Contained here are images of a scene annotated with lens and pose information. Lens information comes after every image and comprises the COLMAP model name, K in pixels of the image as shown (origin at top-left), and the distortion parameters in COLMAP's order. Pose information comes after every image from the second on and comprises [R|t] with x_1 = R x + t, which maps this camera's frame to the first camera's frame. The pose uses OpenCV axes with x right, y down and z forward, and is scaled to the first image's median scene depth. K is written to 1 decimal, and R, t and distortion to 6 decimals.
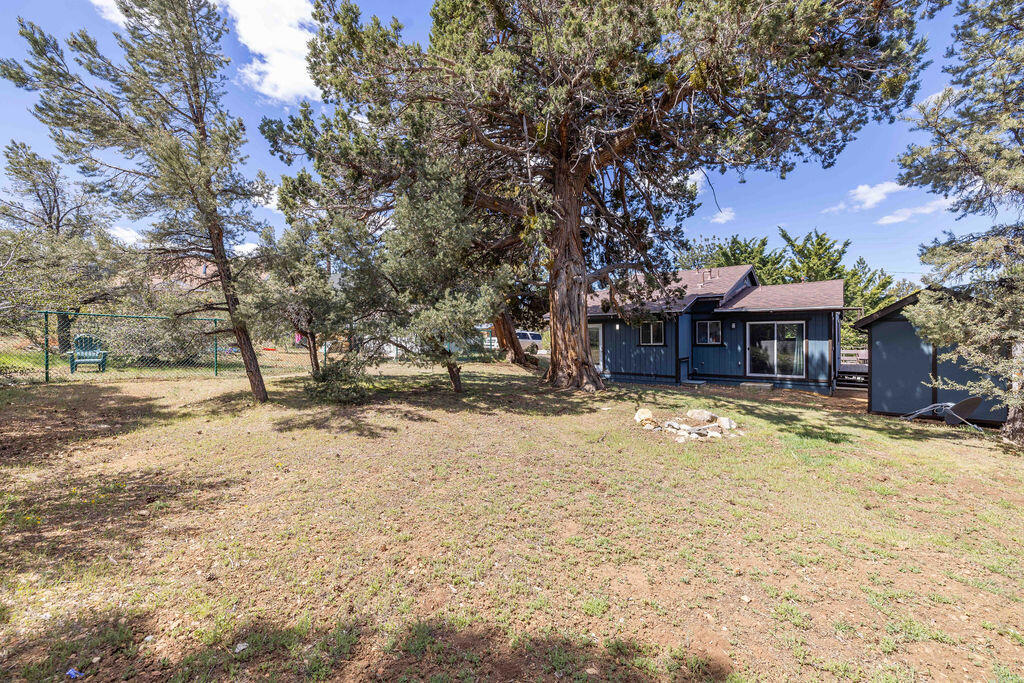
lens RADIAL K [[434.4, 0, 512.1], [0, 434.4, 339.8], [0, 0, 1]] dist [0.002295, 0.000008]
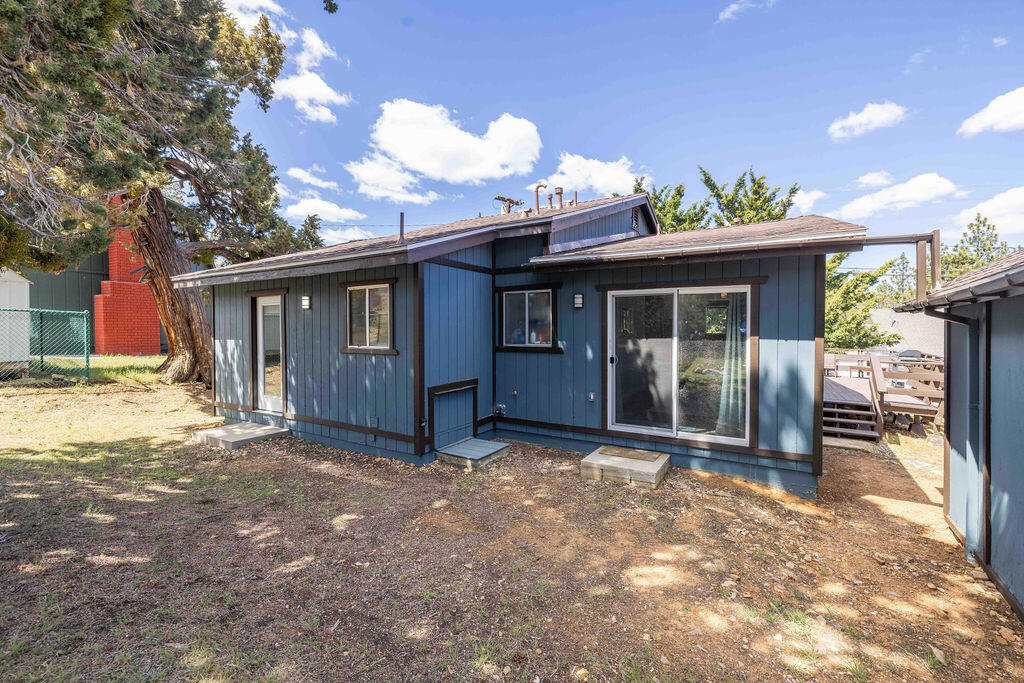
lens RADIAL K [[434.4, 0, 513.8], [0, 434.4, 342.4], [0, 0, 1]] dist [0.002295, 0.000008]
pose [[0.990609, 0.002562, 0.136700, 0.386824], [-0.005658, 0.999736, 0.022258, -0.002948], [-0.136607, -0.022823, 0.990362, 0.600138]]
